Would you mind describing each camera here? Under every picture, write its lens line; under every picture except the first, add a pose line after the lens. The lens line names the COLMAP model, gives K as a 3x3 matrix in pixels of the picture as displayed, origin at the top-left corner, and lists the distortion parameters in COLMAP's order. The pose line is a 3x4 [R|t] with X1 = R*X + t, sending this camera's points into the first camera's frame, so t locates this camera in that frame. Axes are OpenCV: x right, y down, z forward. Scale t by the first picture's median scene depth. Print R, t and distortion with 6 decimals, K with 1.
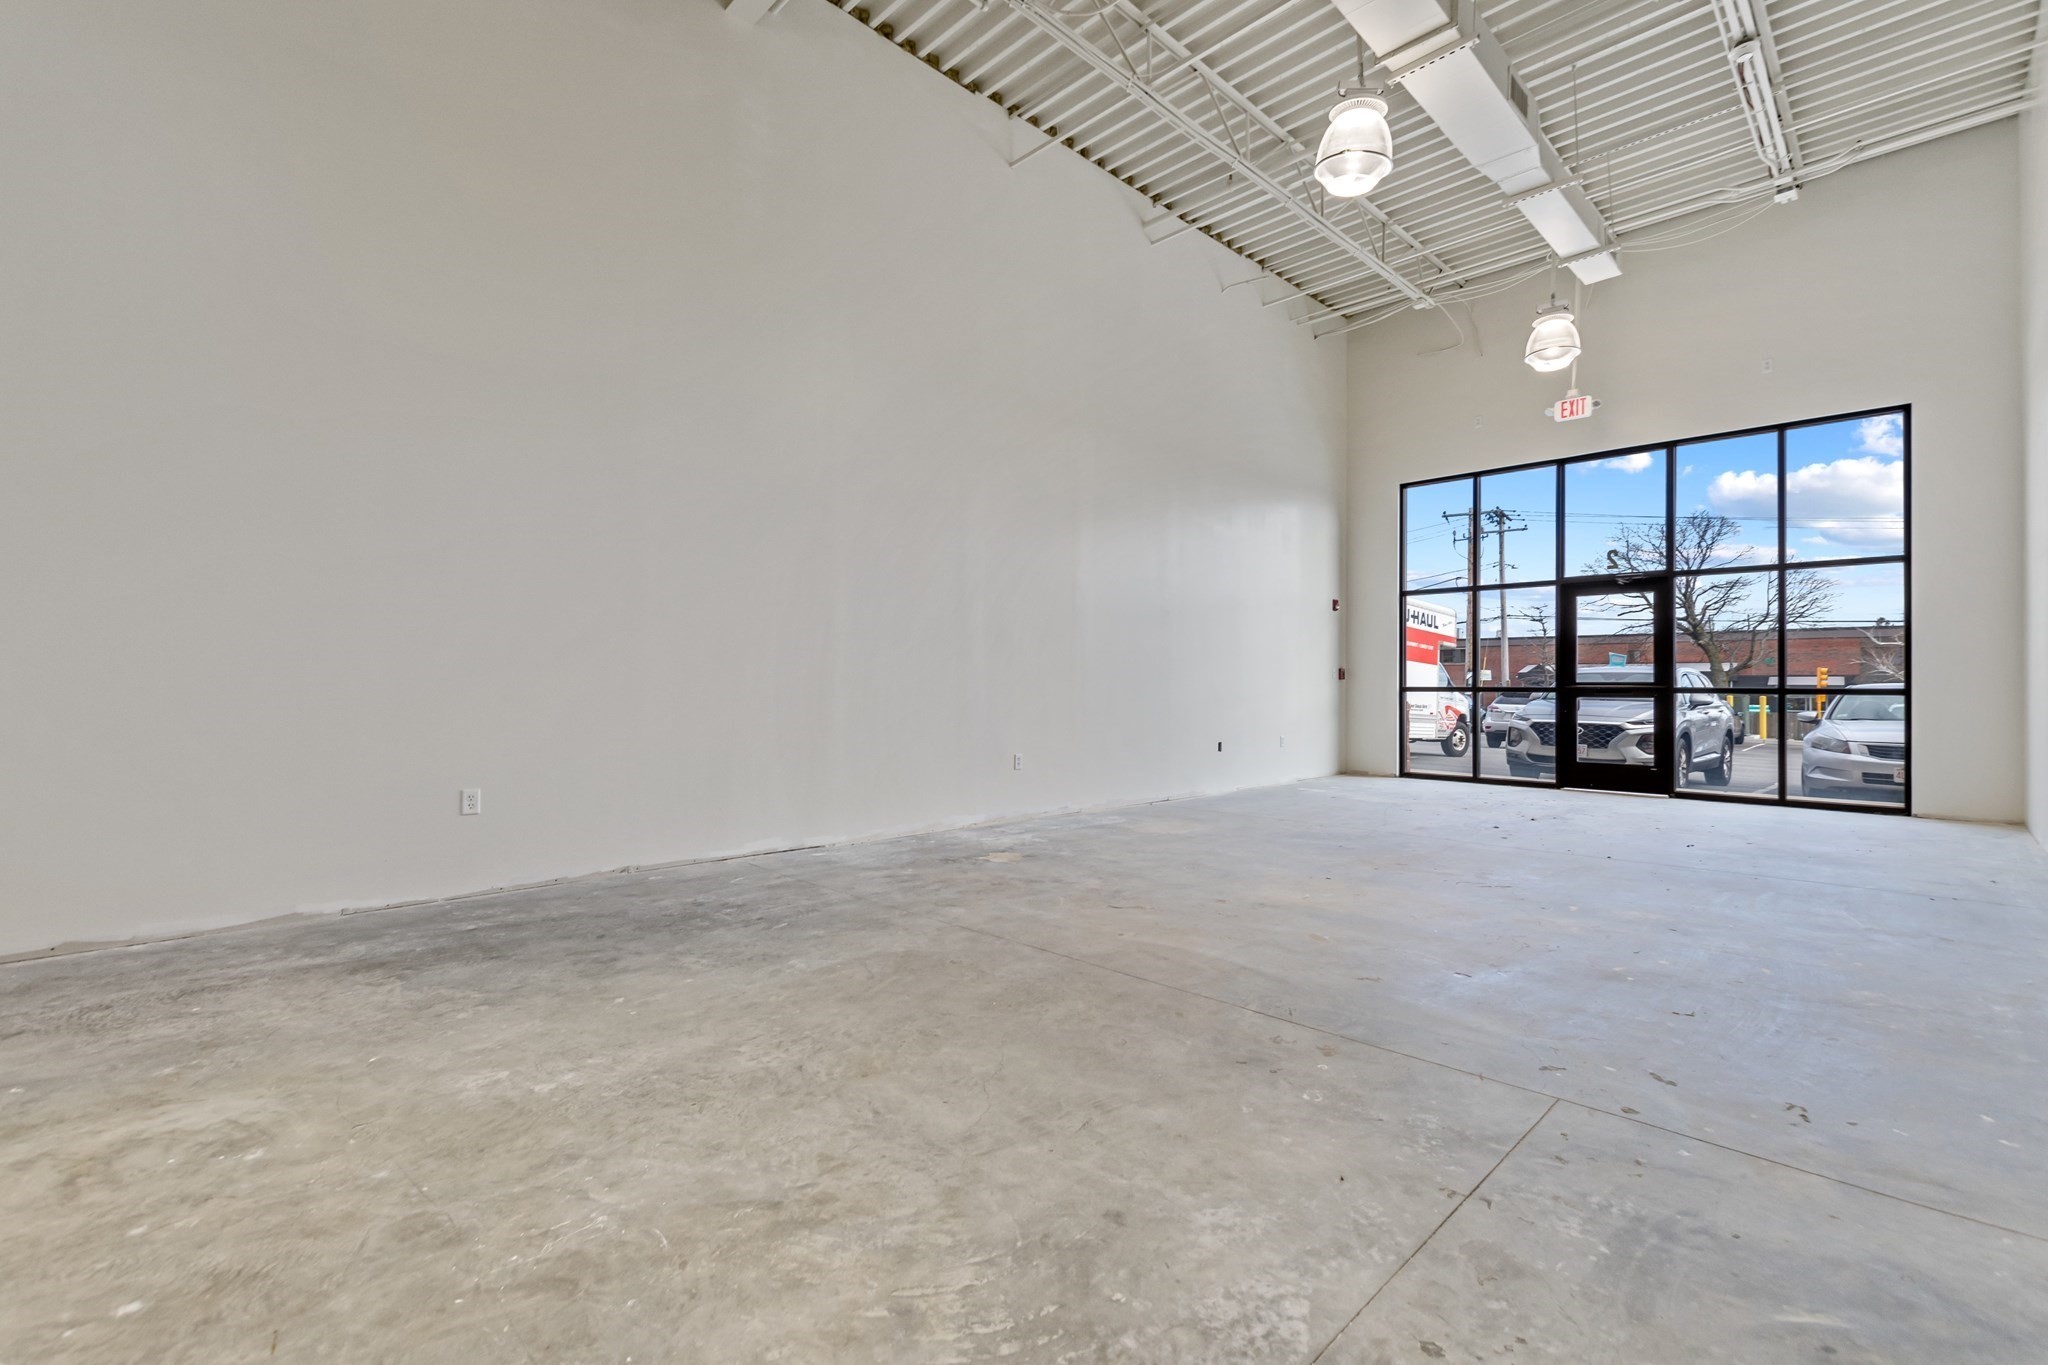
lens RADIAL K [[895.0, 0, 1024.0], [0, 895.0, 682.5], [0, 0, 1]] dist [0.007221, -0.003105]
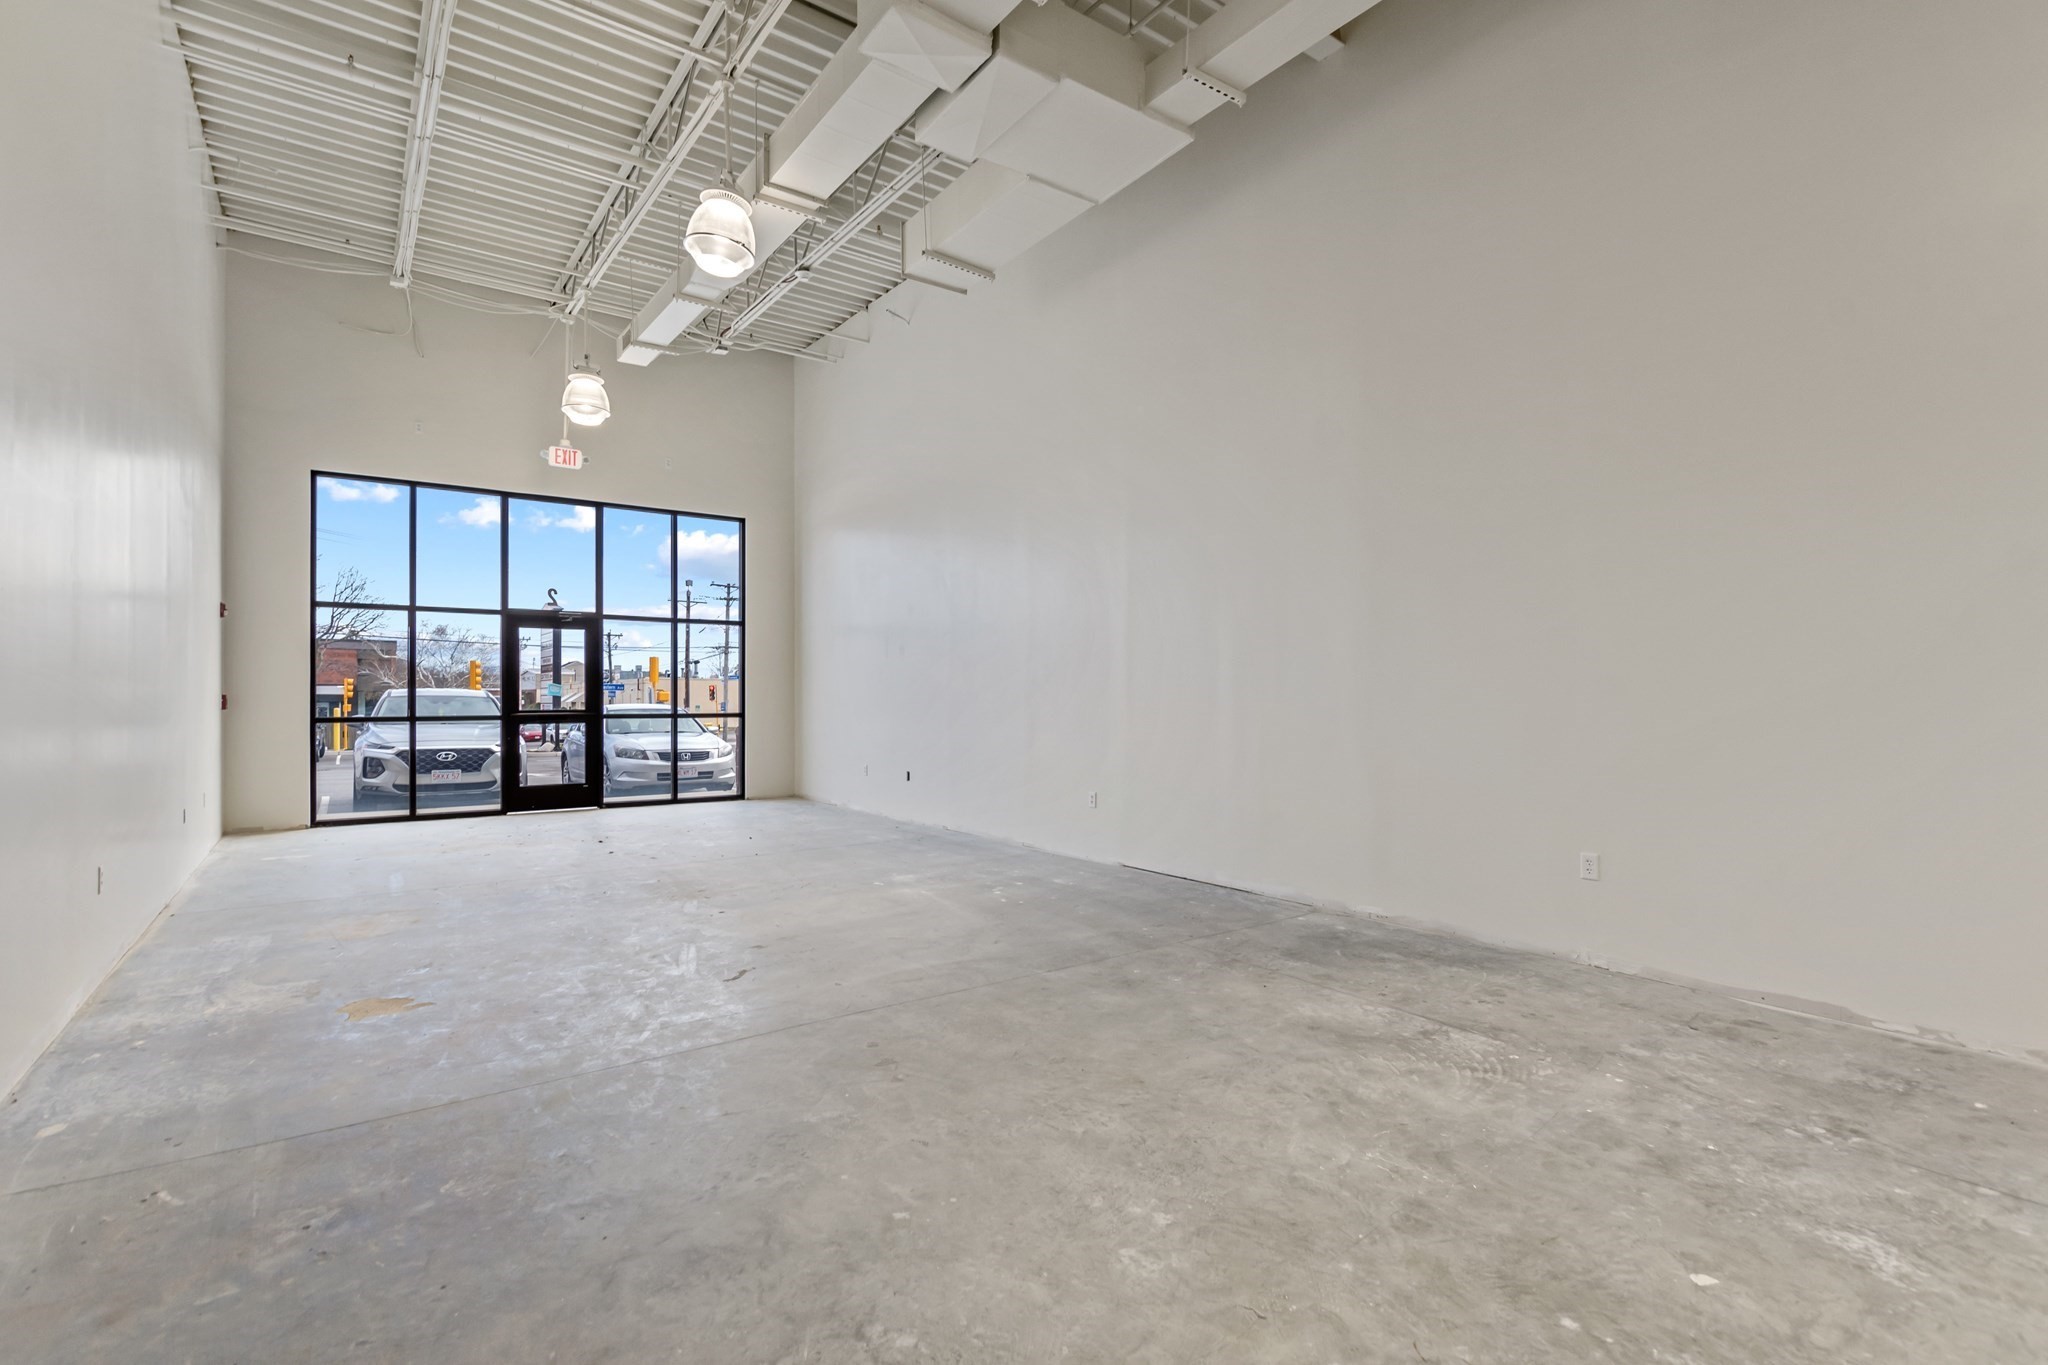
lens RADIAL K [[947.3, 0, 1031.5], [0, 947.3, 688.6], [0, 0, 1]] dist [-0.001187, 0.000893]
pose [[0.150748, 0.002454, 0.988569, -1.149200], [-0.003011, 0.999993, -0.002023, -0.074306], [-0.988568, -0.002671, 0.150755, 0.740492]]
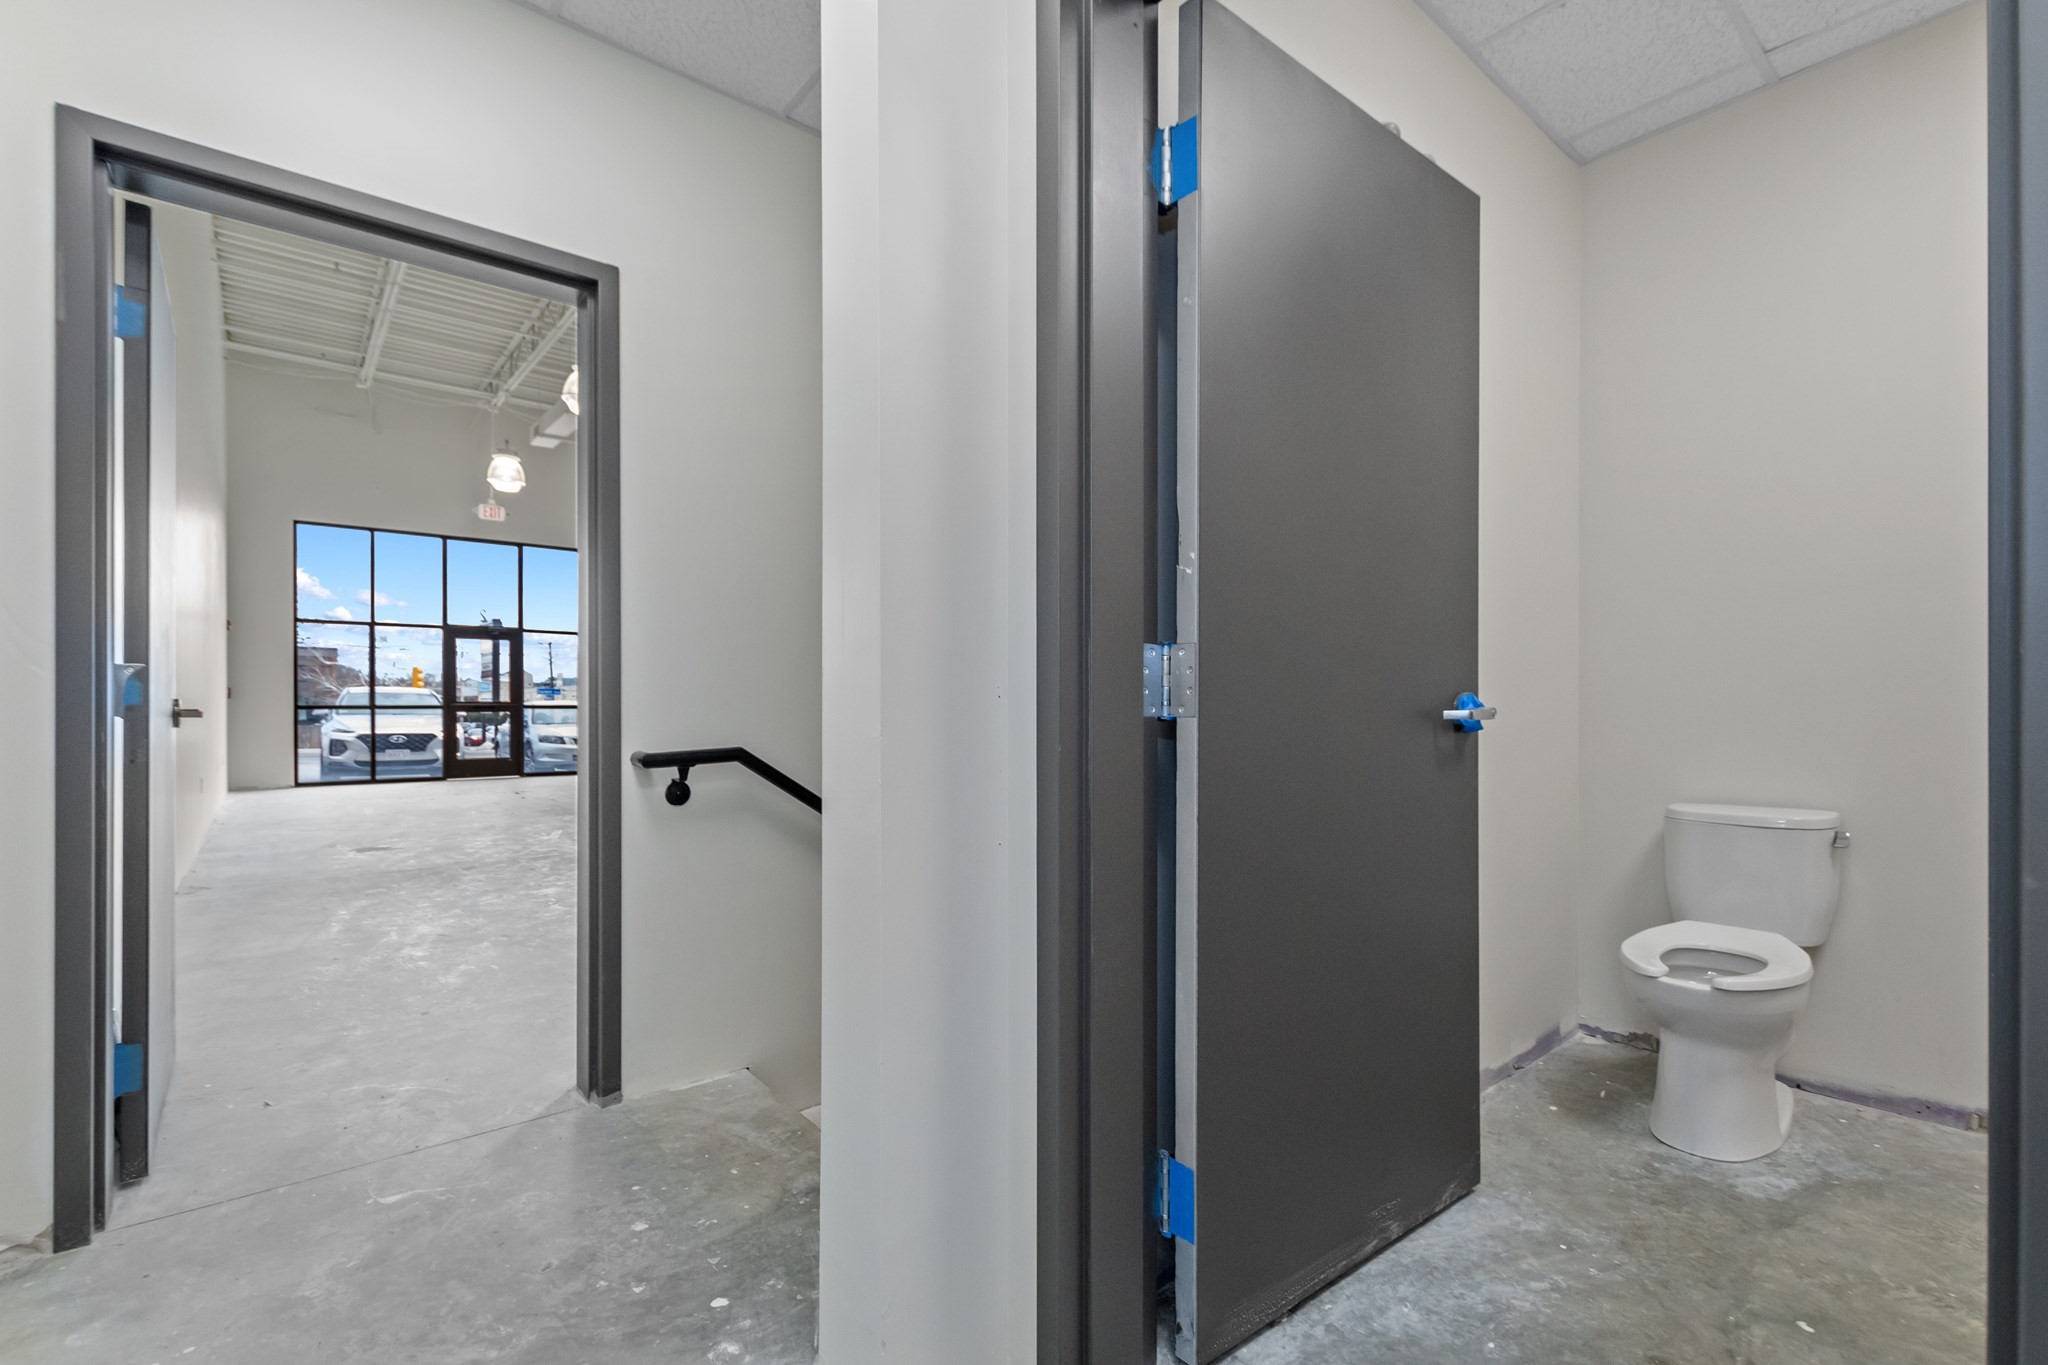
lens RADIAL K [[914.3, 0, 1027.6], [0, 914.3, 697.6], [0, 0, 1]] dist [0.009165, -0.000050]
pose [[0.094521, 0.001055, 0.995522, -2.100133], [-0.003036, 0.999995, -0.000771, -0.022607], [-0.995518, -0.002950, 0.094524, -0.003862]]
